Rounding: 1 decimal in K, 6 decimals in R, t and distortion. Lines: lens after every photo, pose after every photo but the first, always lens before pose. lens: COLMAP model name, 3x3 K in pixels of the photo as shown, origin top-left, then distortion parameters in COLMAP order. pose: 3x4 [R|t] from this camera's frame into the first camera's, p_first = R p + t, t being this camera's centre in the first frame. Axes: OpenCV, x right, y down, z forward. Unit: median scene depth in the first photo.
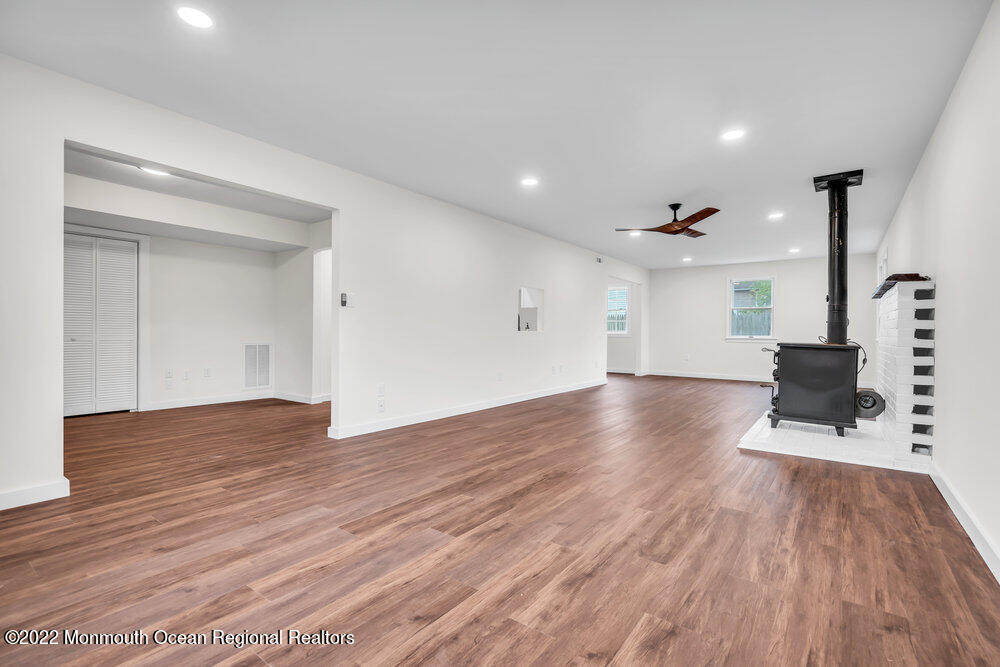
lens RADIAL K [[462.6, 0, 507.5], [0, 462.6, 337.4], [0, 0, 1]] dist [-0.003724, 0.001256]
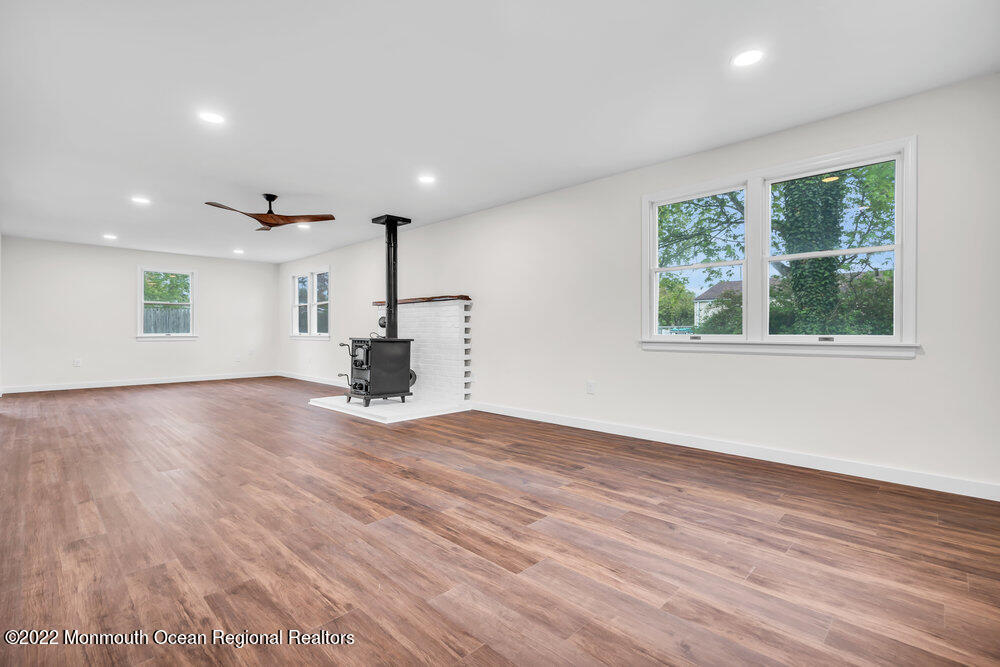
lens RADIAL K [[462.6, 0, 506.1], [0, 462.6, 330.3], [0, 0, 1]] dist [-0.003724, 0.001256]
pose [[0.119388, -0.002593, 0.992844, -0.980001], [0.011072, 0.999938, 0.001280, -0.010923], [-0.992786, 0.010840, 0.119410, 0.772857]]
